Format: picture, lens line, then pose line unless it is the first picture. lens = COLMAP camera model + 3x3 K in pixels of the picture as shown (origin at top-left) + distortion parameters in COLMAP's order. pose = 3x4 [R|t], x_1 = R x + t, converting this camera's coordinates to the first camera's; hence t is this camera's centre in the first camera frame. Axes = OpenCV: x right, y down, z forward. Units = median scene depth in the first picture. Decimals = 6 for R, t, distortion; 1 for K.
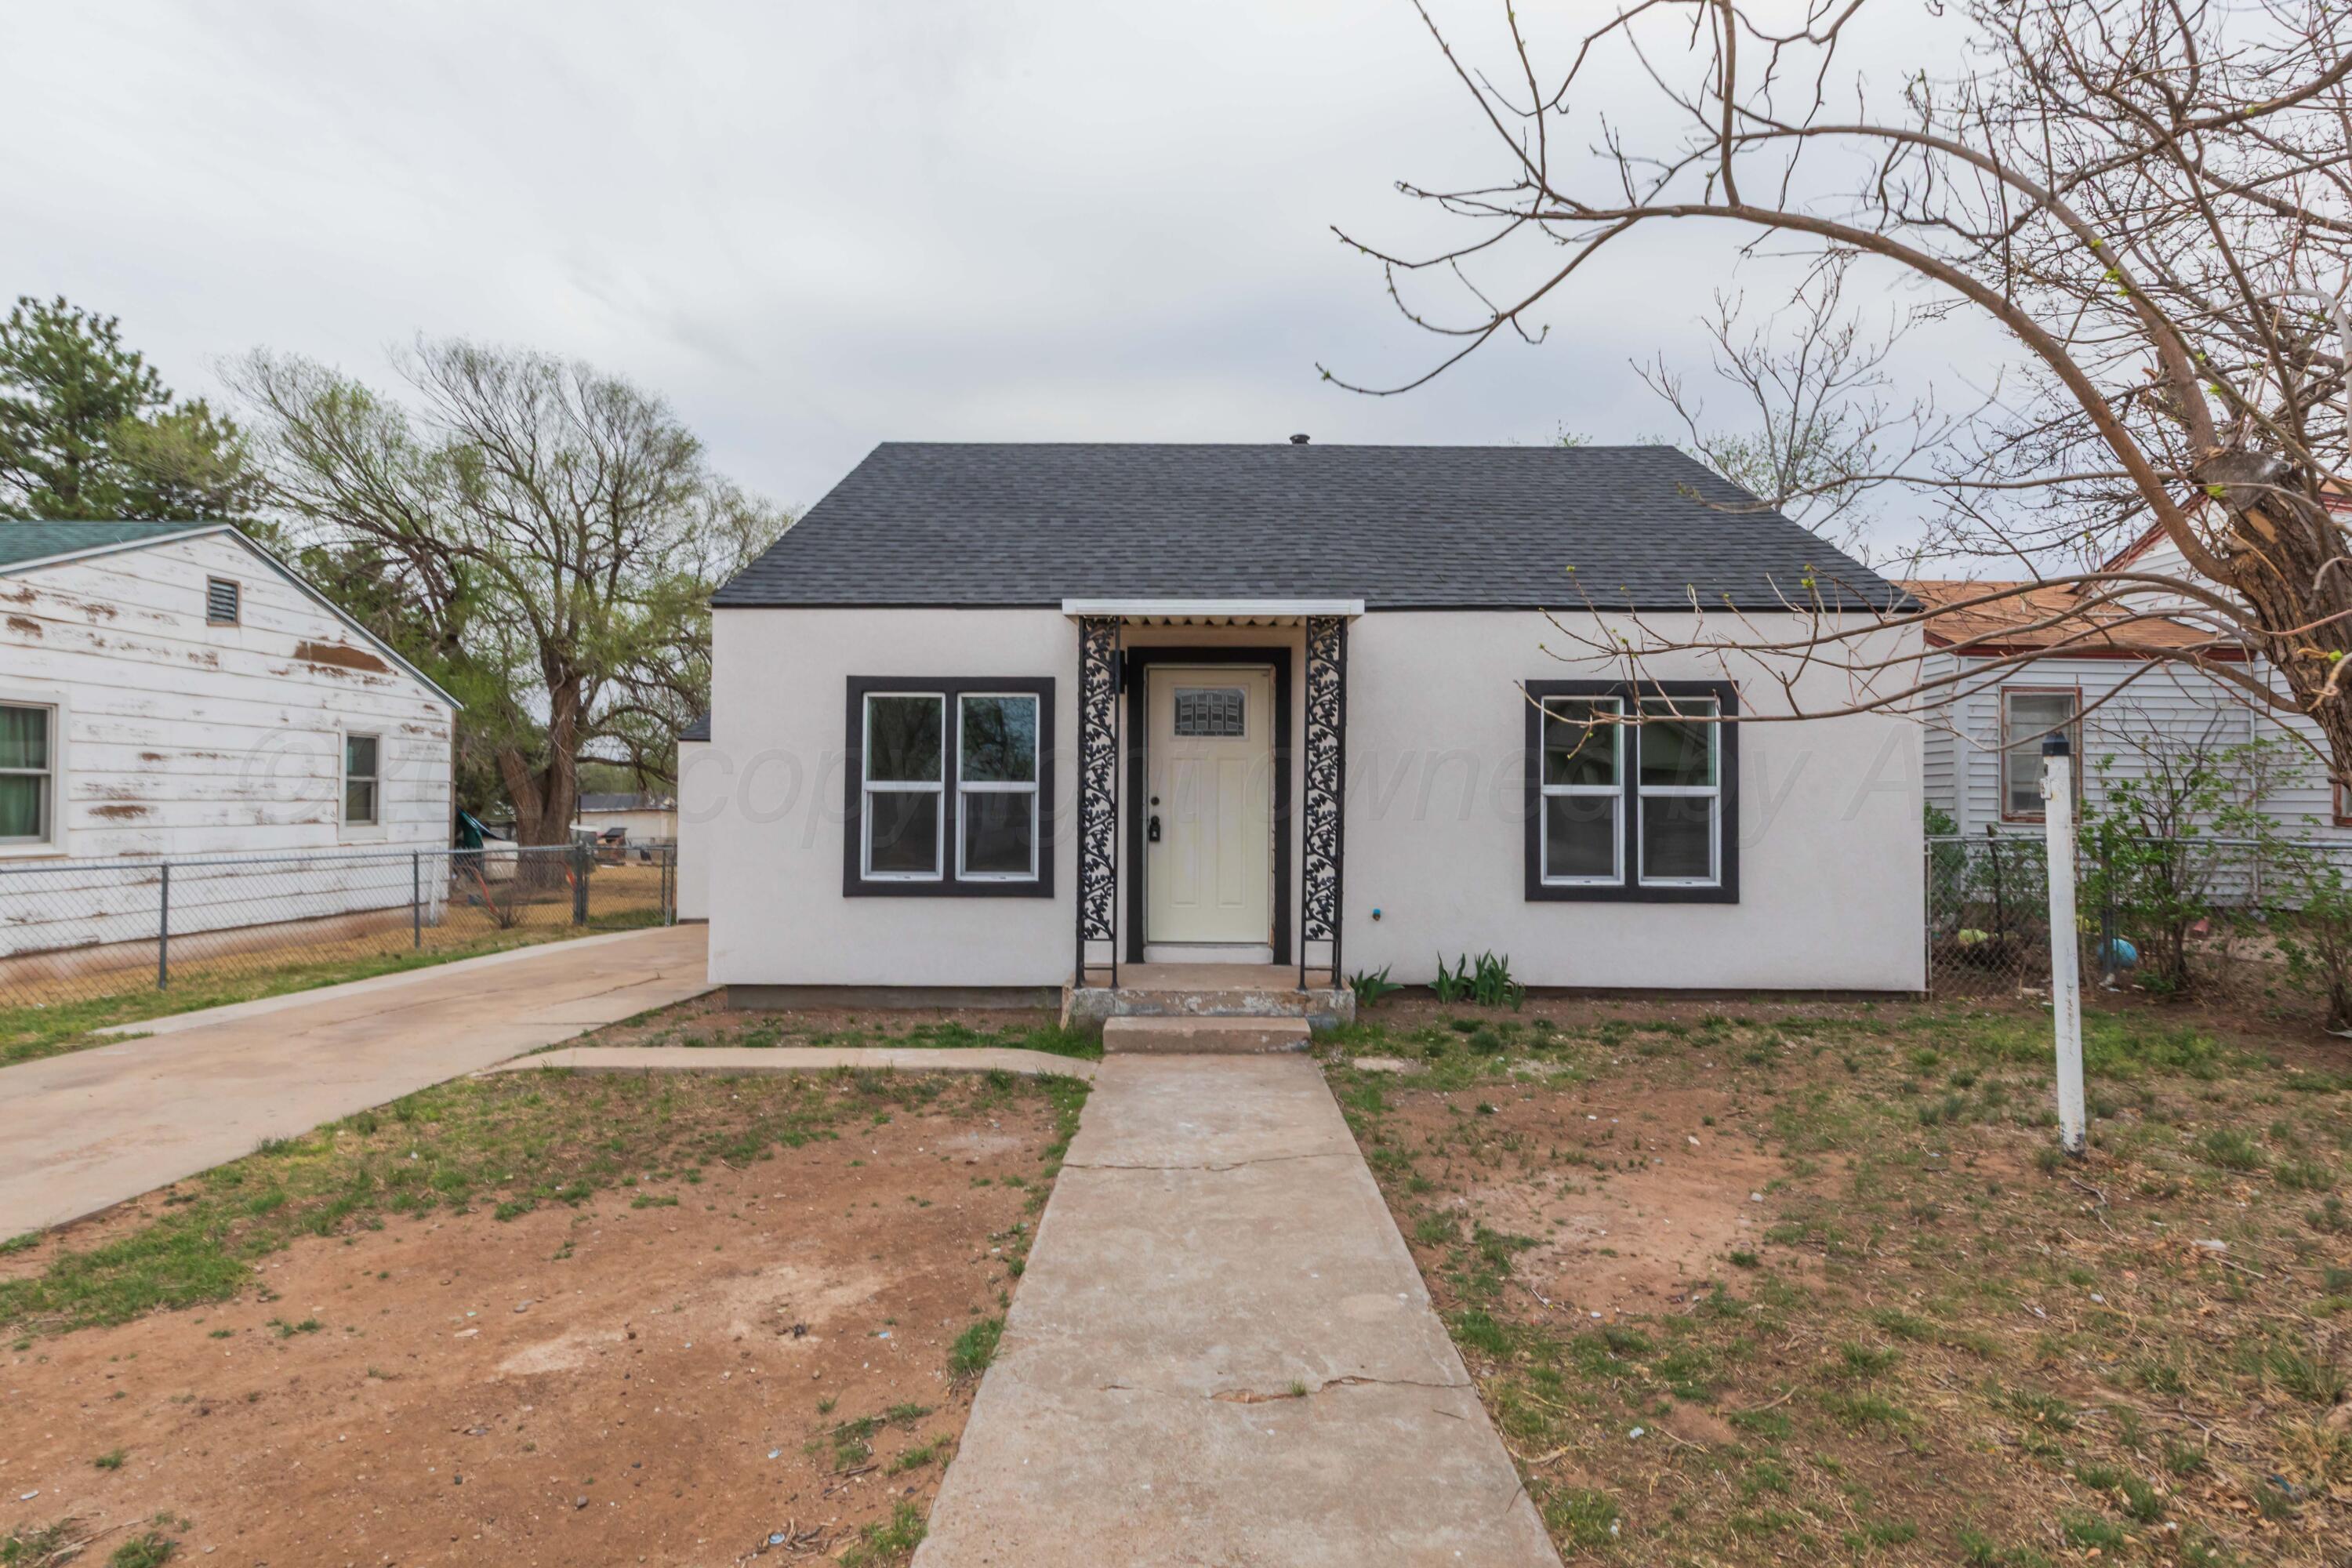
lens RADIAL K [[1083.9, 0, 1176.1], [0, 1083.9, 796.0], [0, 0, 1]] dist [-0.001689, -0.000269]
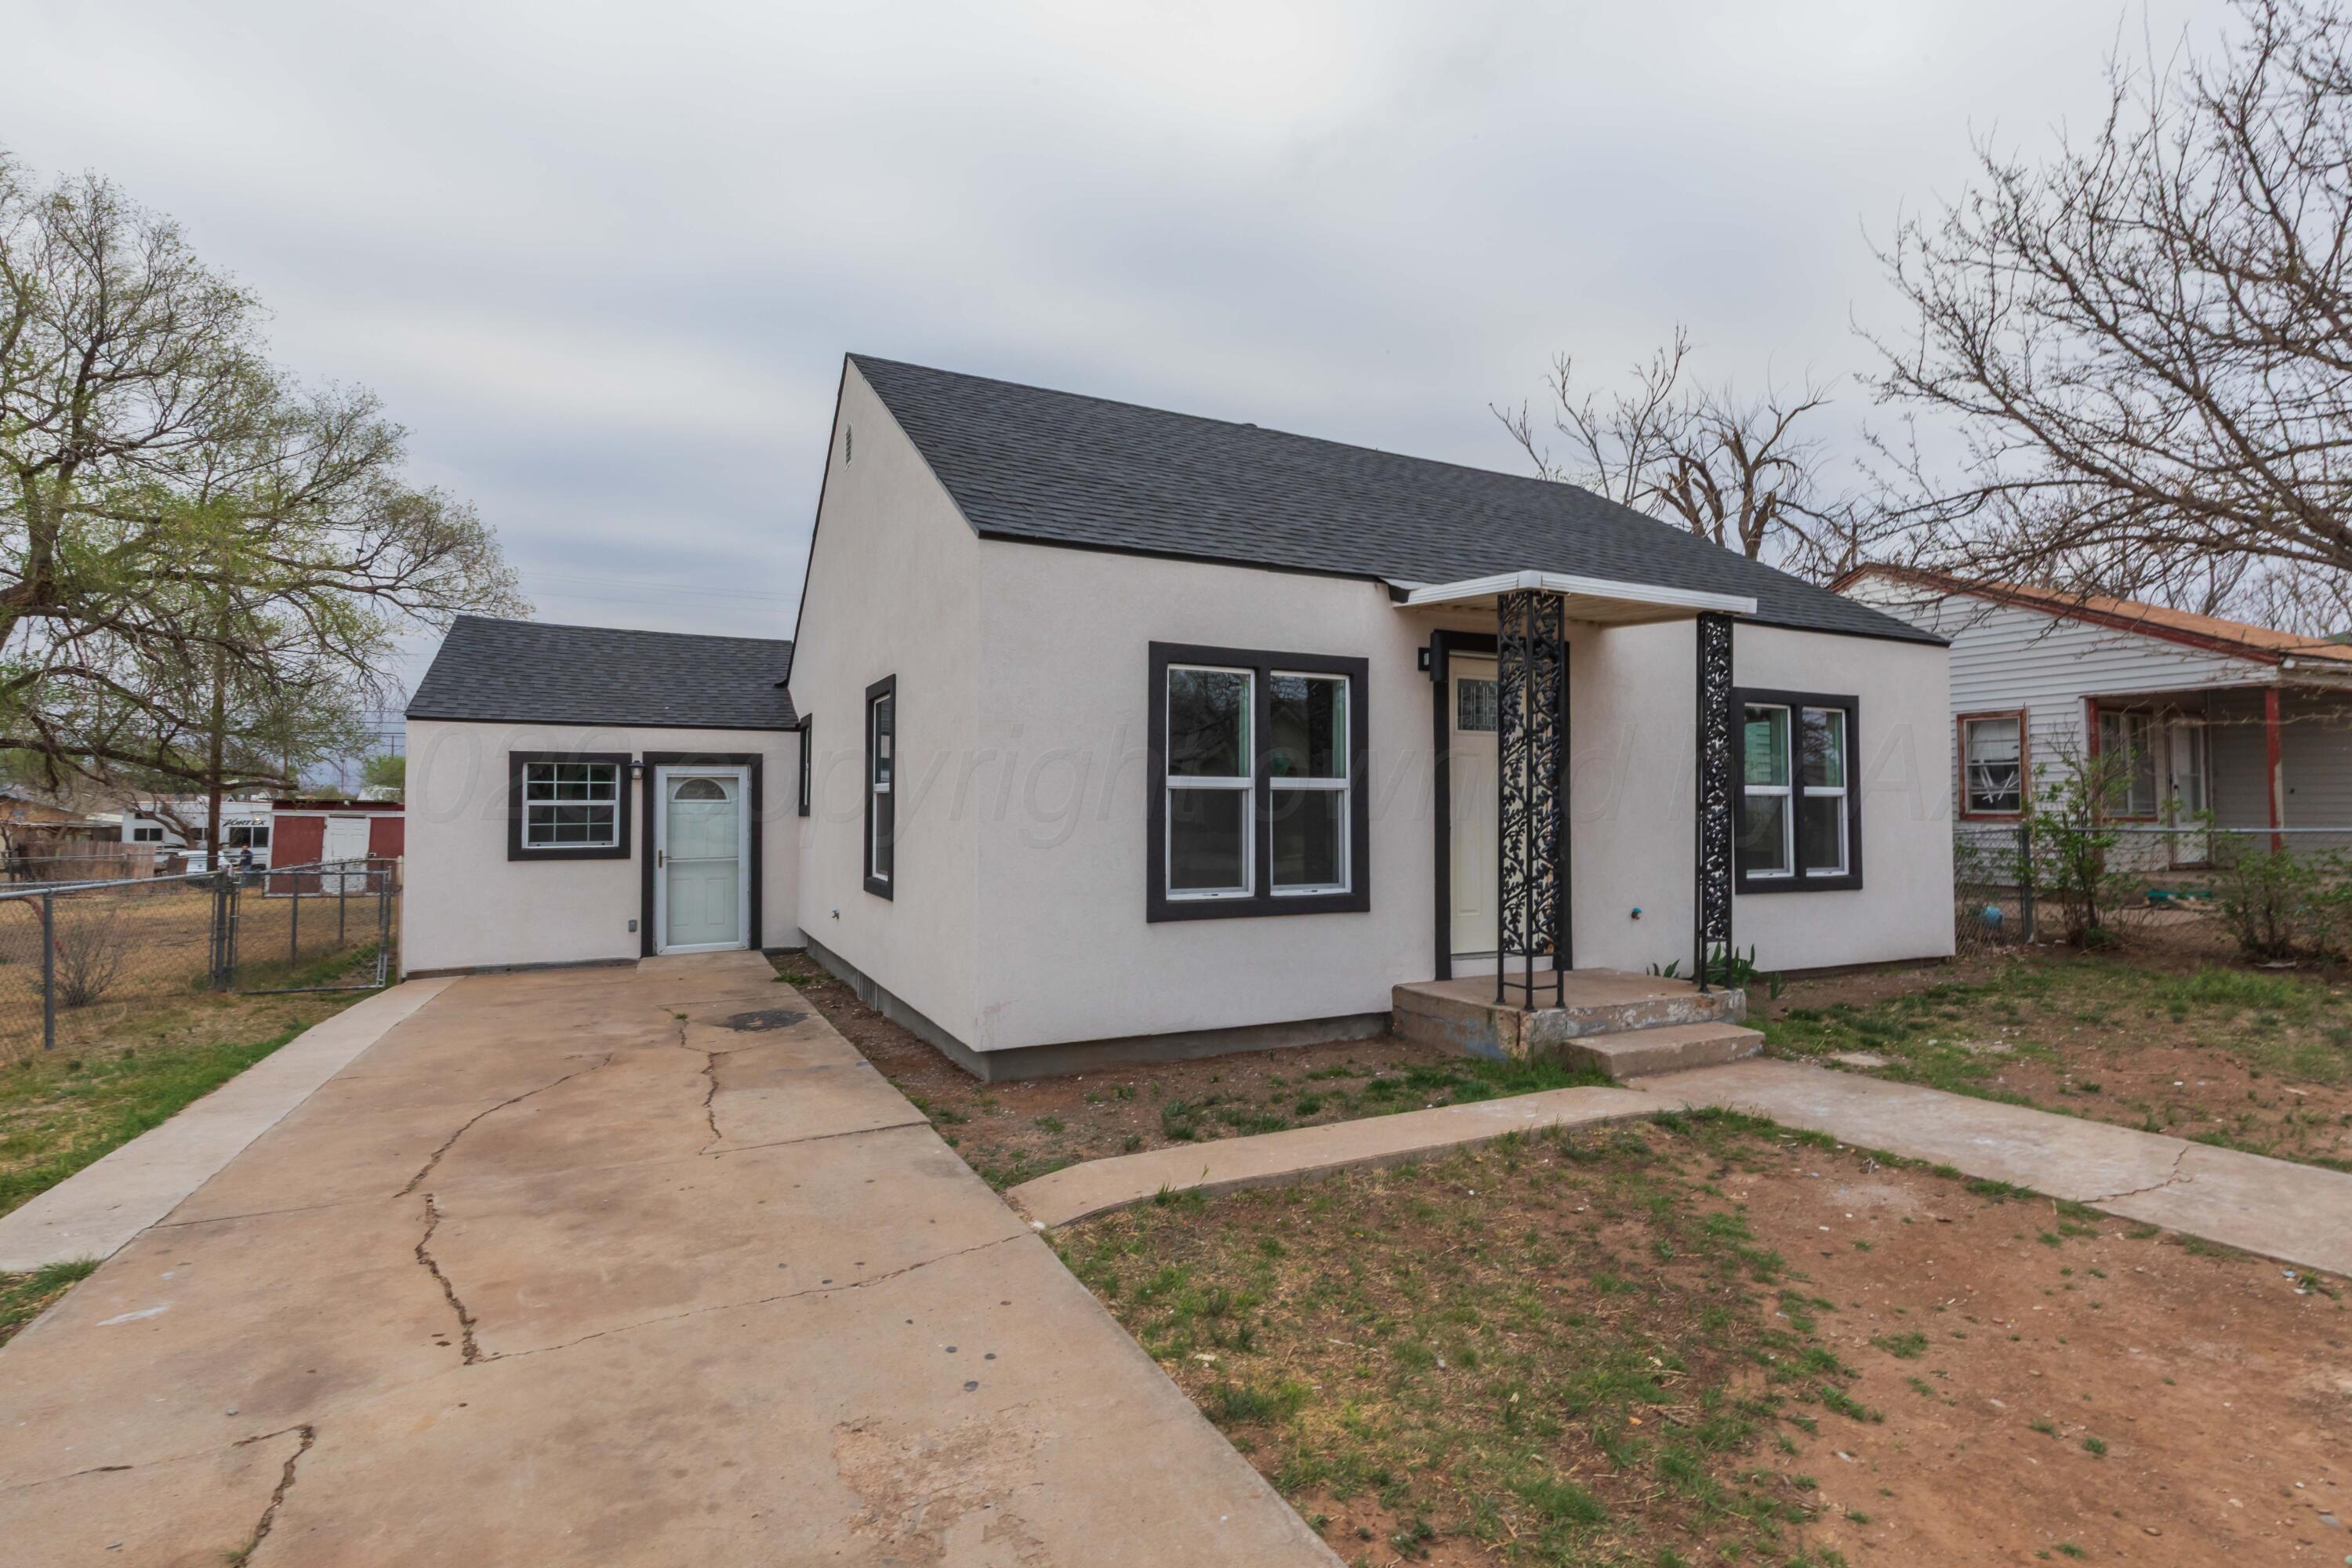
lens RADIAL K [[1083.9, 0, 1176.1], [0, 1083.9, 796.0], [0, 0, 1]] dist [-0.001689, -0.000269]
pose [[0.894482, 0.002354, 0.447098, -0.741893], [0.000468, 0.999981, -0.006202, 0.007581], [-0.447104, 0.005756, 0.894463, 0.339789]]
